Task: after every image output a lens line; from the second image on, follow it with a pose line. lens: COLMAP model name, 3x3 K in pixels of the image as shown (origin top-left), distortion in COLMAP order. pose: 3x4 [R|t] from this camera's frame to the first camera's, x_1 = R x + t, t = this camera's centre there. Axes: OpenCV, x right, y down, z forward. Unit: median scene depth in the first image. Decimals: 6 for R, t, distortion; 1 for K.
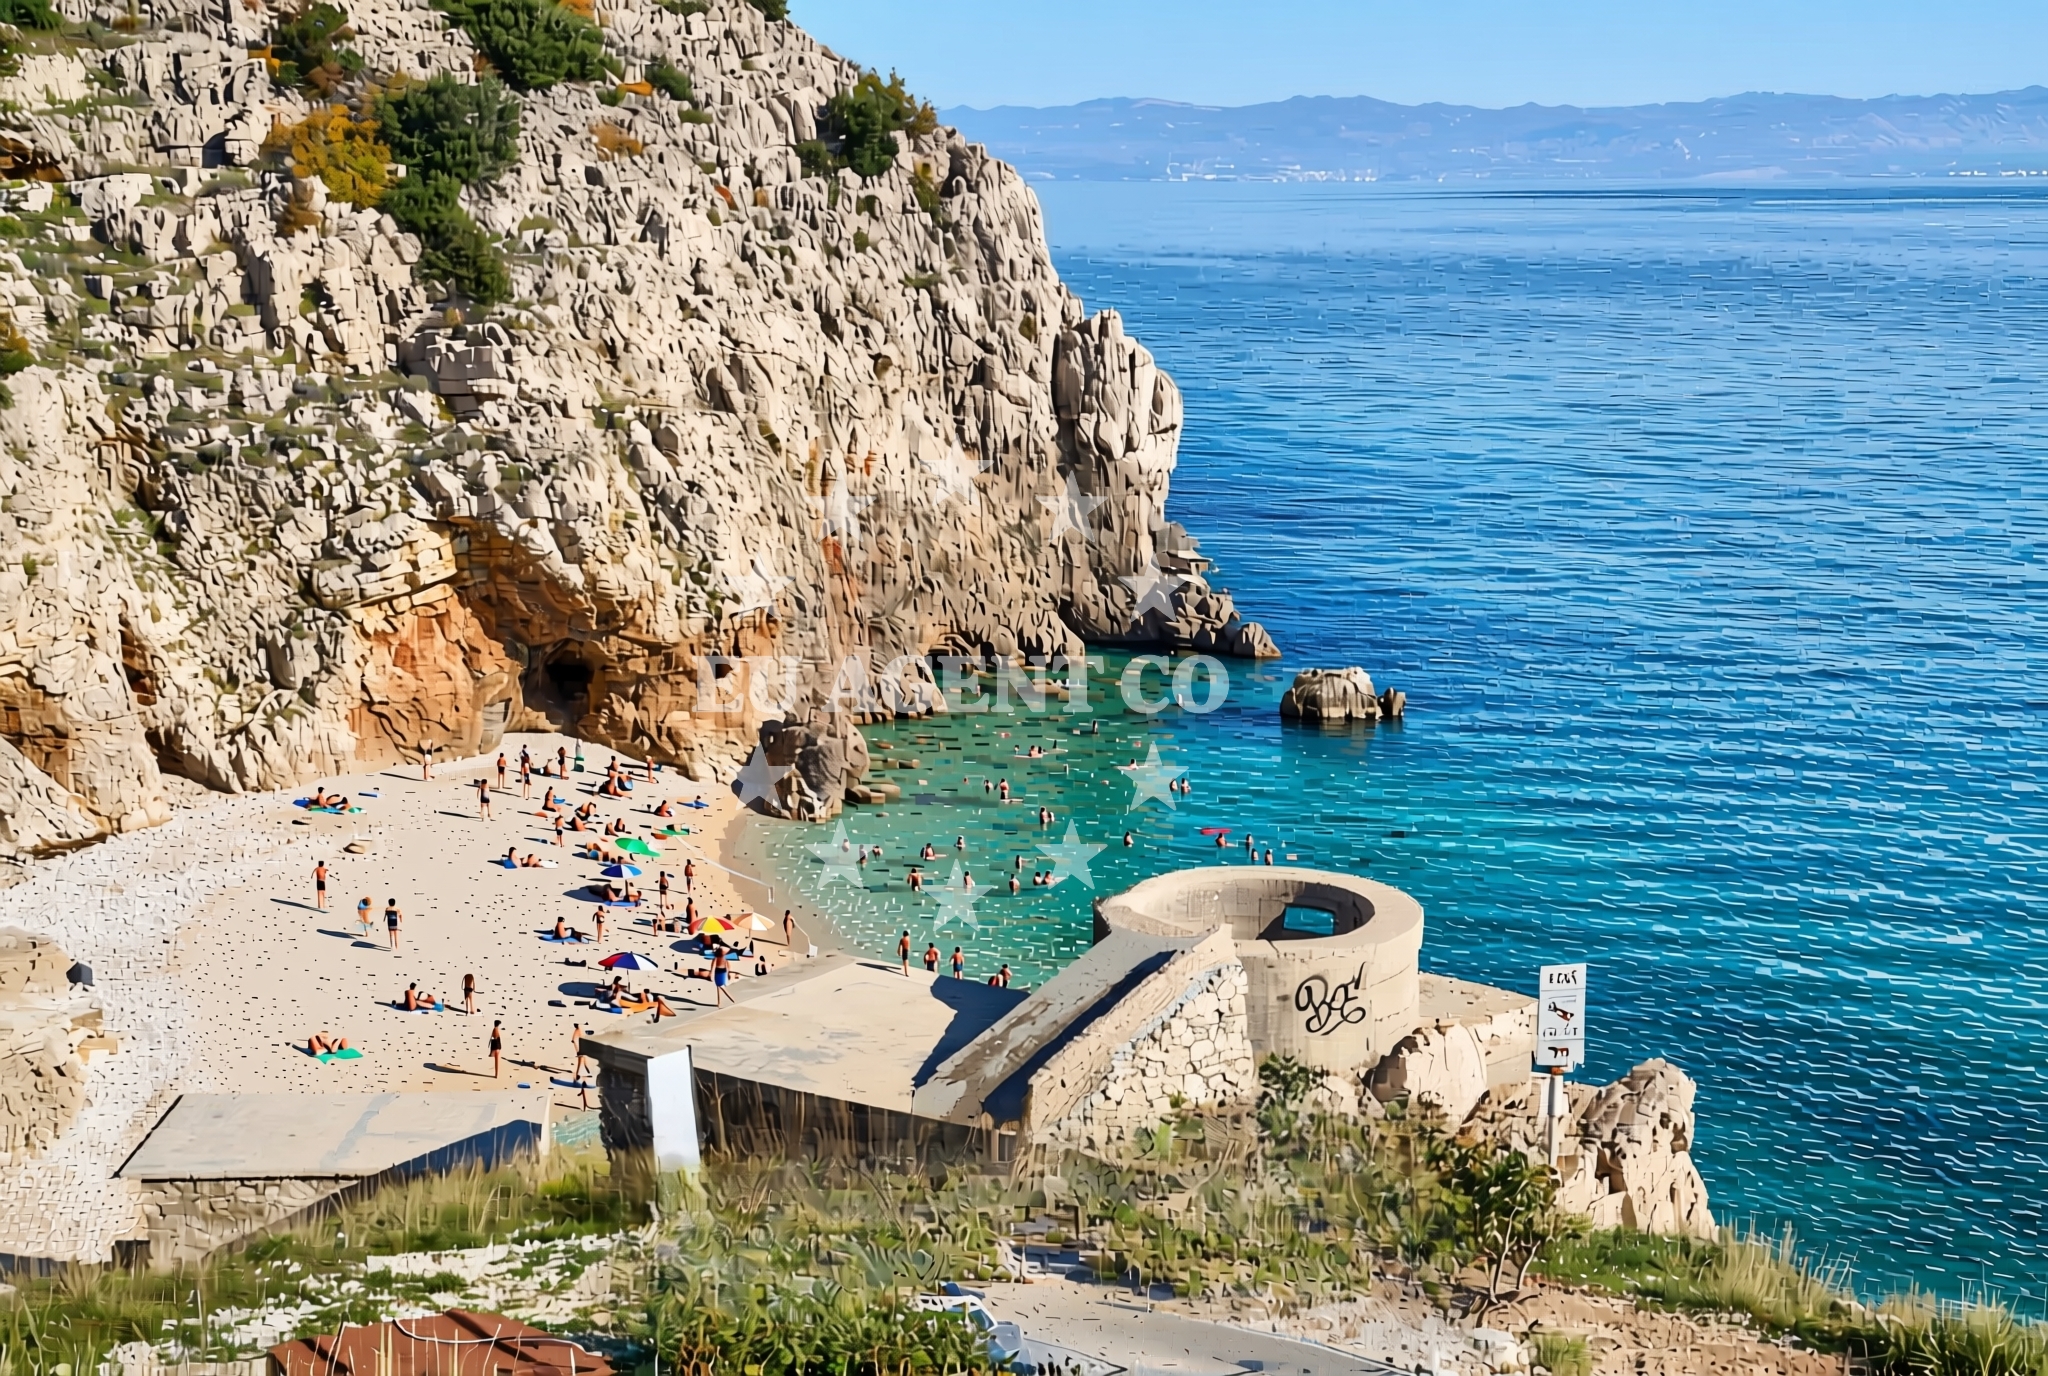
lens RADIAL K [[5717.7, 0, 1022.0], [0, 5717.7, 727.7], [0, 0, 1]] dist [0.485337, 0.000000]
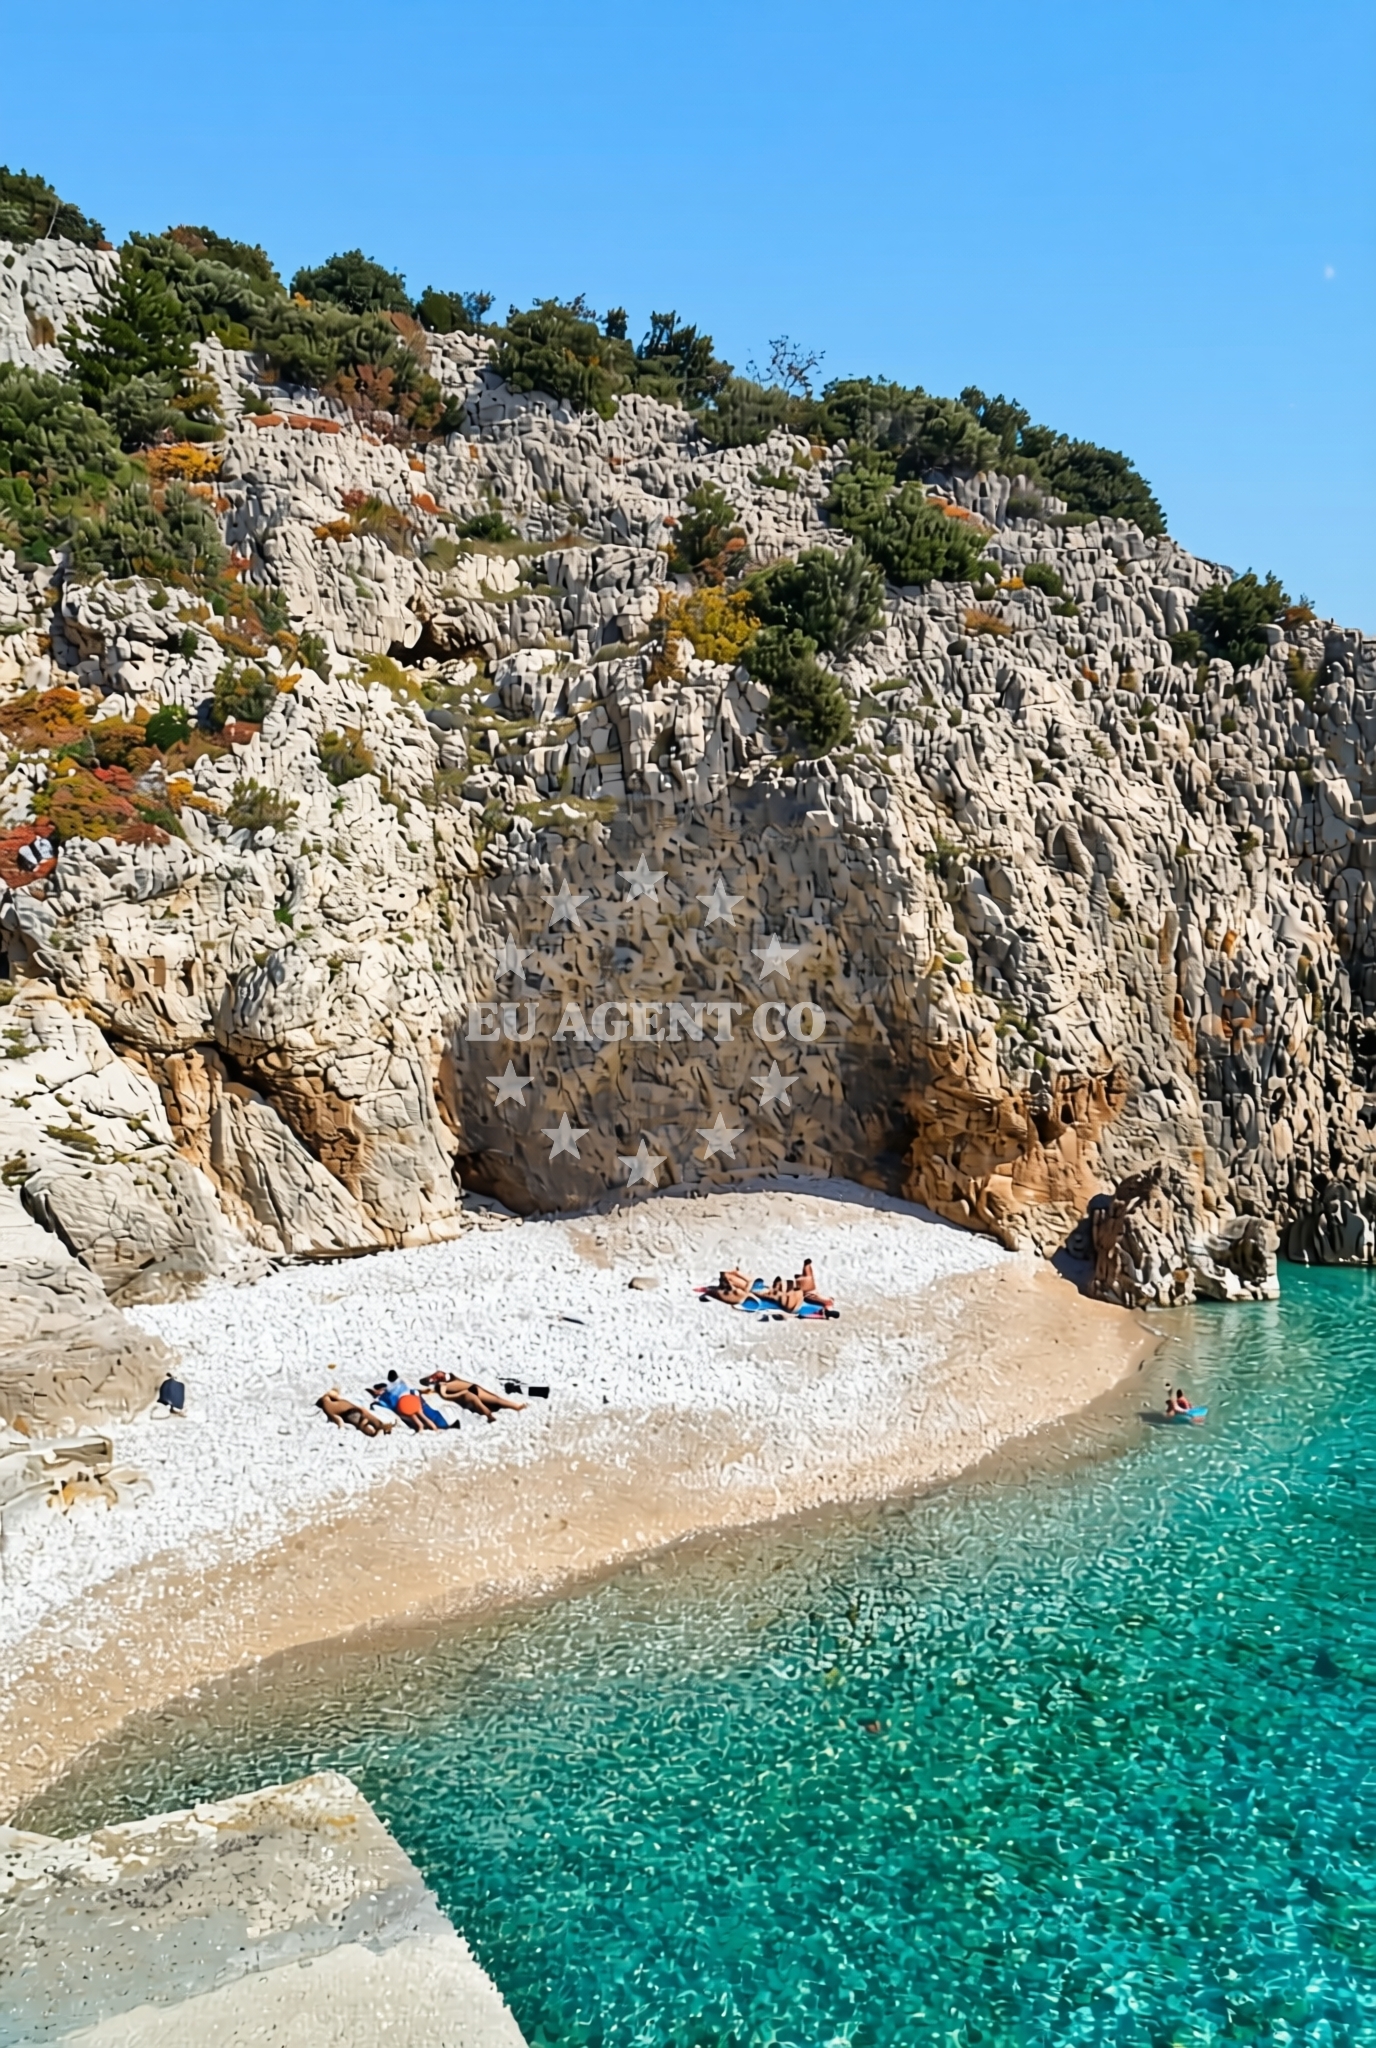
lens RADIAL K [[1868.9, 0, 630.7], [0, 1868.9, 864.5], [0, 0, 1]] dist [0.033830, 0.000000]
pose [[0.930864, 0.017422, -0.364951, -0.005454], [-0.093117, 0.977191, -0.190860, 0.011414], [0.353302, 0.211648, 0.911254, 0.681193]]
